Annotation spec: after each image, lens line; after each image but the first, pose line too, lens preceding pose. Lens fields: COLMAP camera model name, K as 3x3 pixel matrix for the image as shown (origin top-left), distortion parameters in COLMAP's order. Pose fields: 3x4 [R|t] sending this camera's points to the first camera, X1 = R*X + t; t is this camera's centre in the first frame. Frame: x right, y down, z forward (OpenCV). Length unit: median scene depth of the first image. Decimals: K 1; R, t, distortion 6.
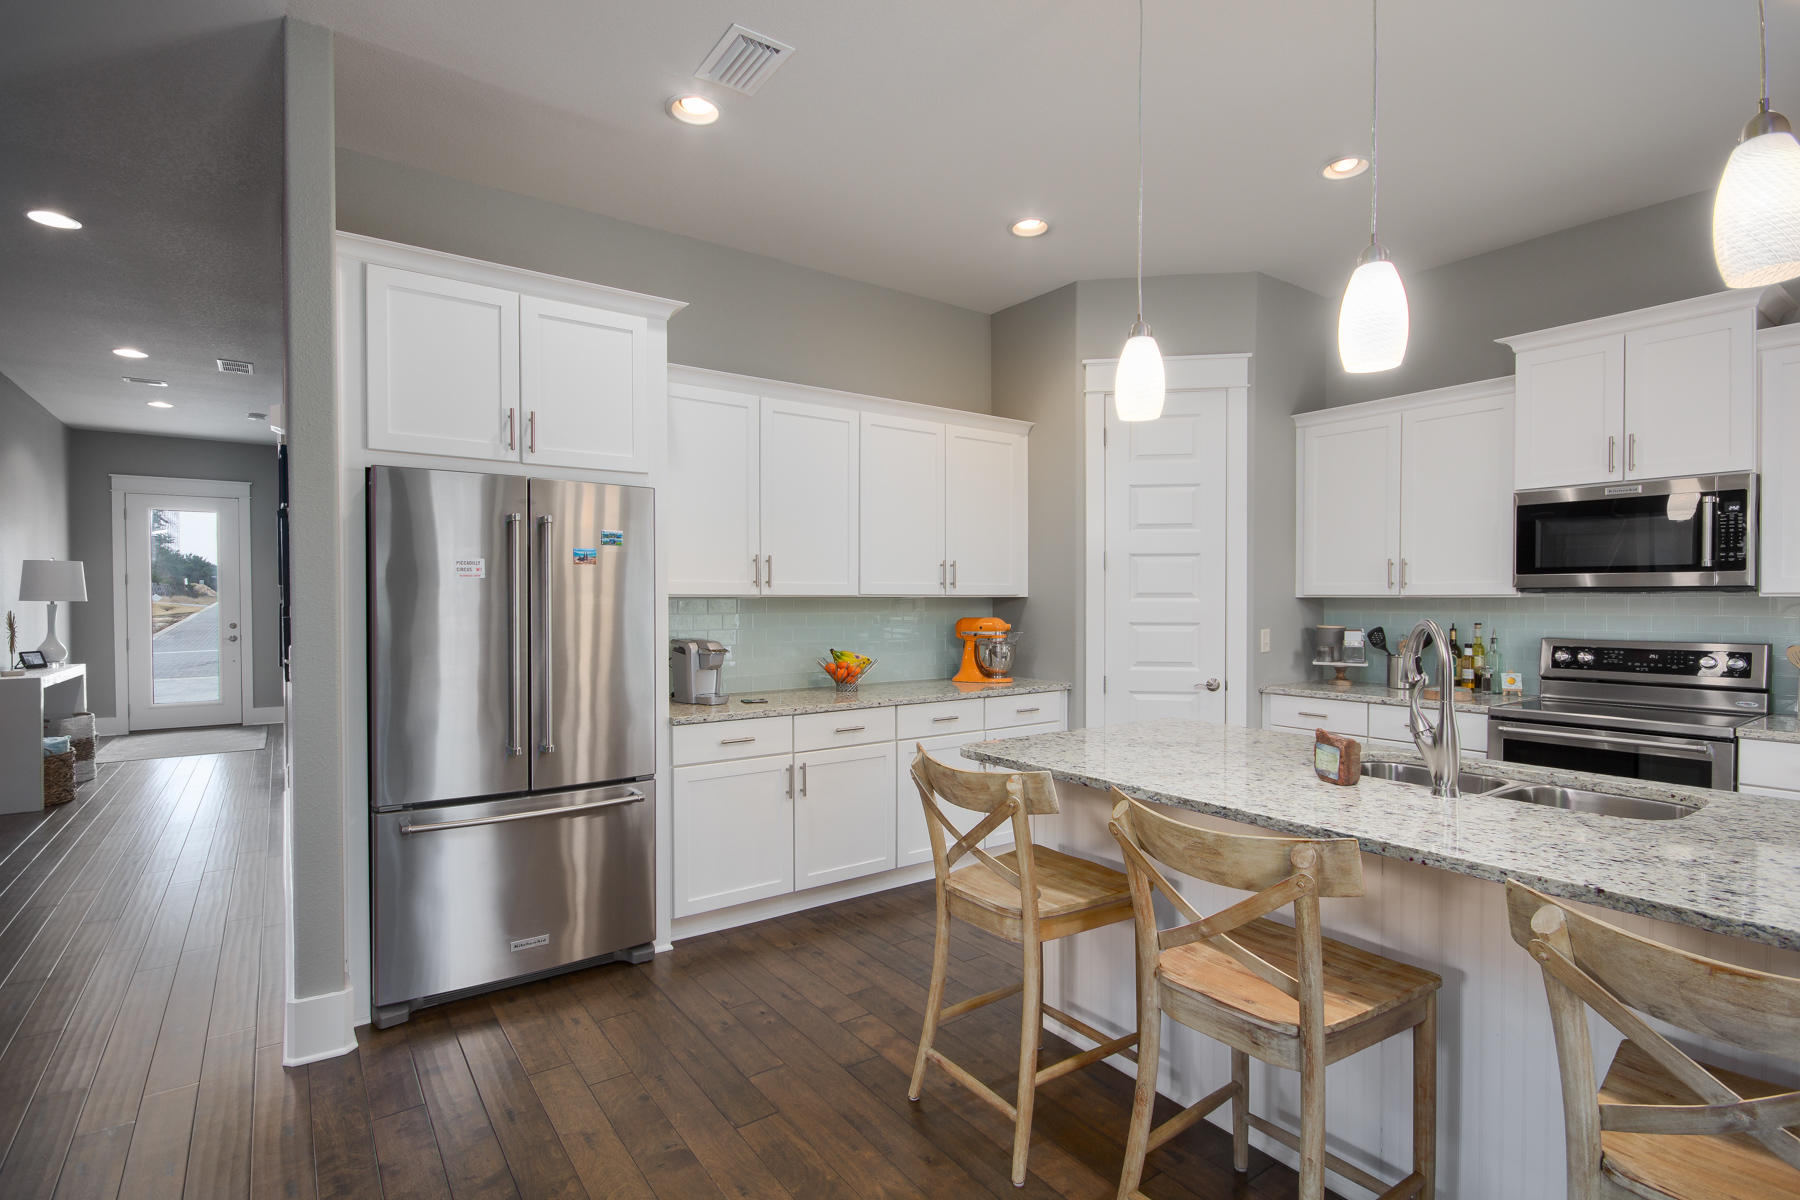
lens RADIAL K [[865.3, 0, 925.4], [0, 865.3, 609.6], [0, 0, 1]] dist [-0.002116, 0.002708]
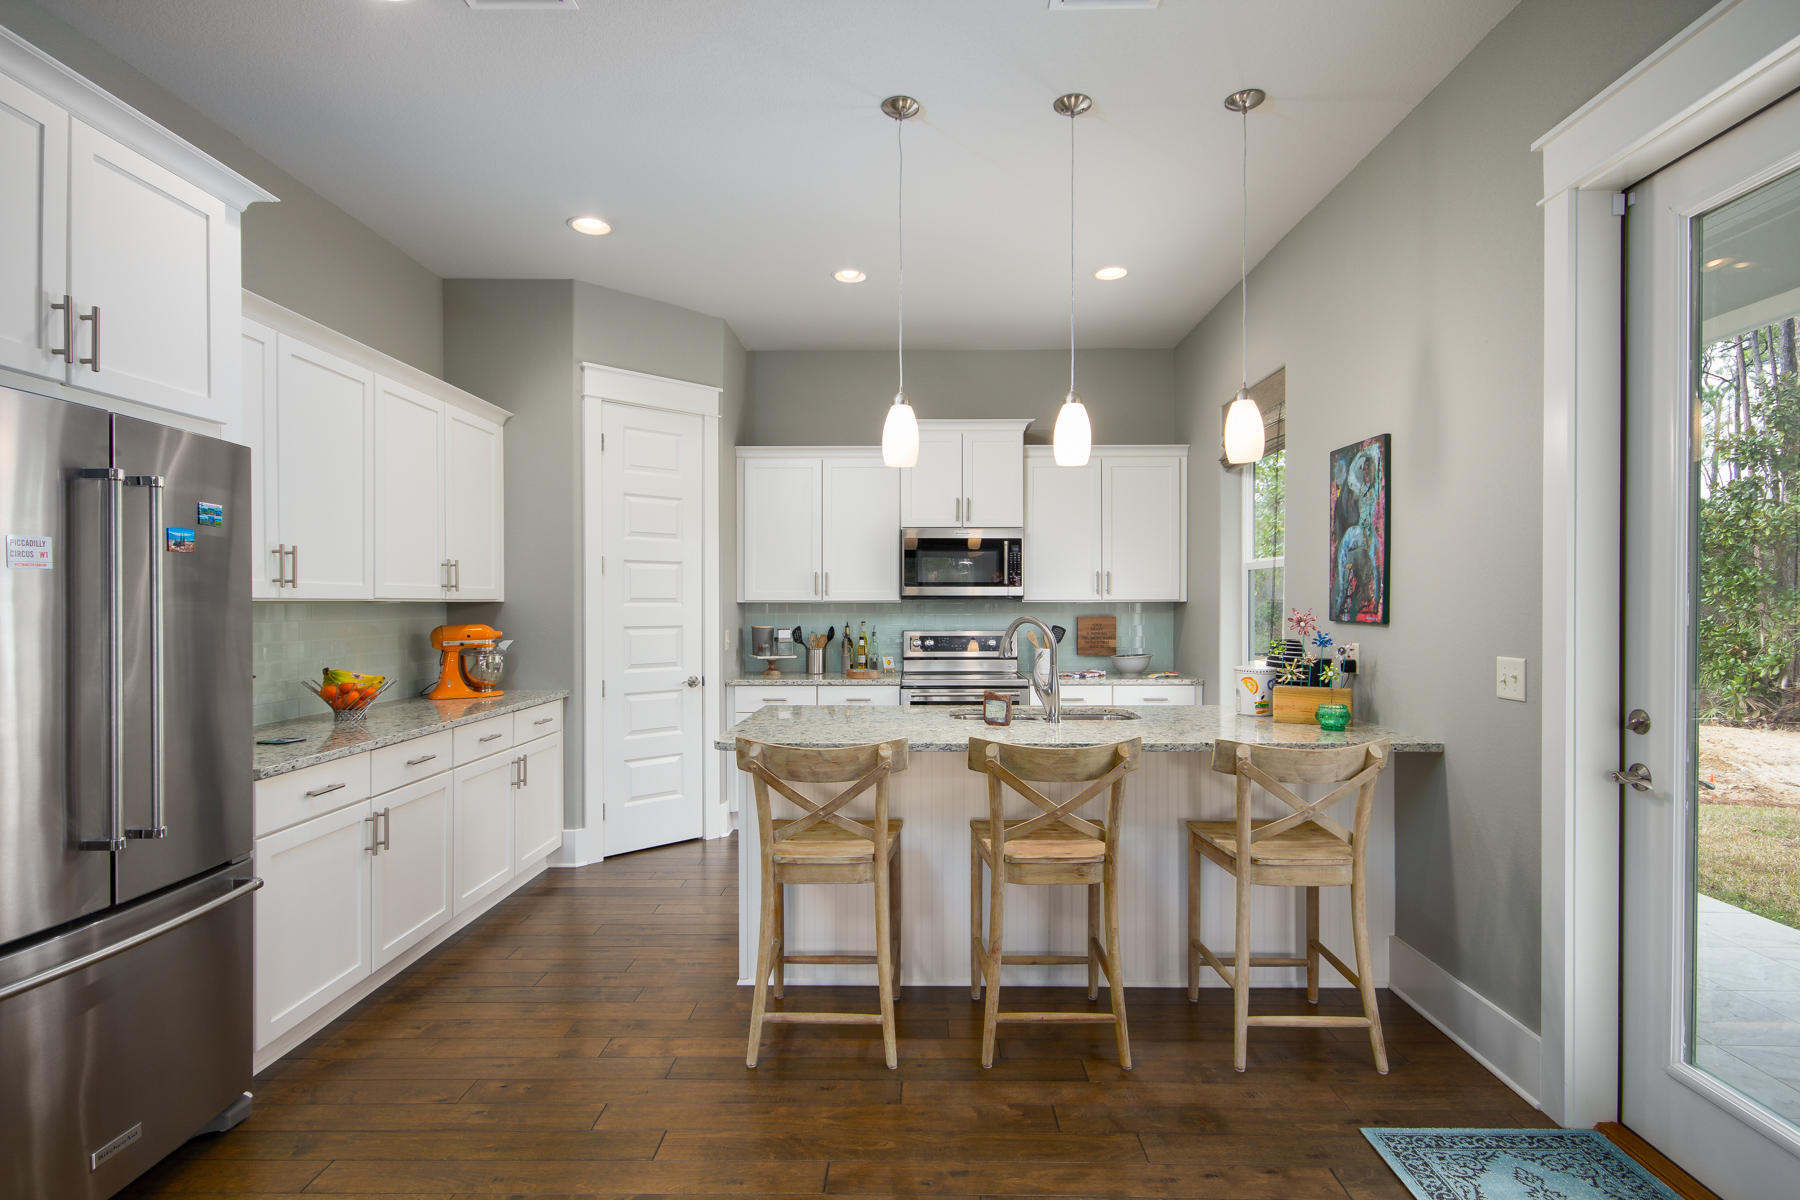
lens RADIAL K [[892.8, 0, 919.1], [0, 892.8, 608.9], [0, 0, 1]] dist [0.010131, -0.000013]
pose [[0.597990, -0.004796, 0.801490, -0.464008], [0.010727, 0.999940, -0.002021, -0.000326], [-0.801432, 0.009806, 0.598005, 0.095308]]
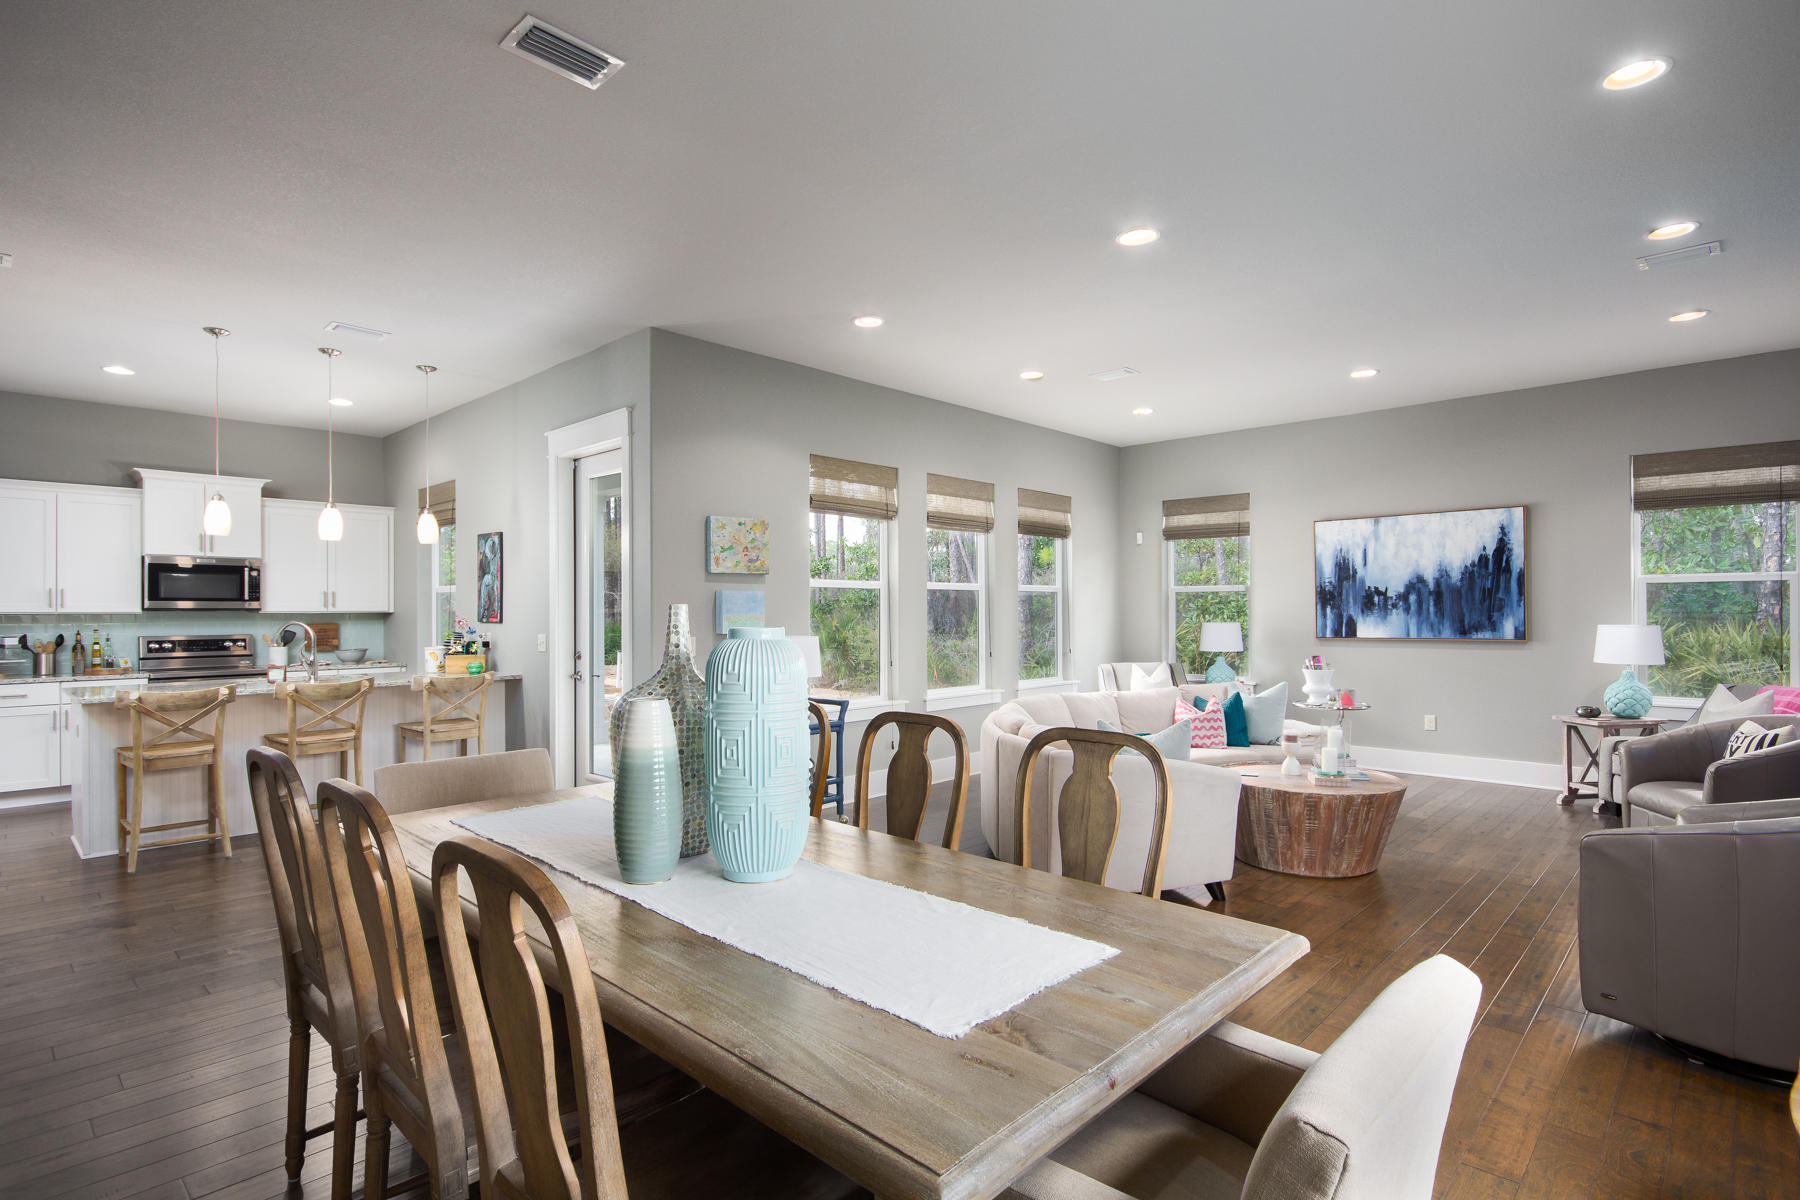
lens RADIAL K [[905.4, 0, 903.0], [0, 905.4, 605.8], [0, 0, 1]] dist [0.006111, -0.001717]
pose [[-0.169536, 0.007042, 0.985499, -1.392457], [0.017655, 0.999836, -0.004107, 0.004998], [-0.985366, 0.016702, -0.169633, -0.220737]]
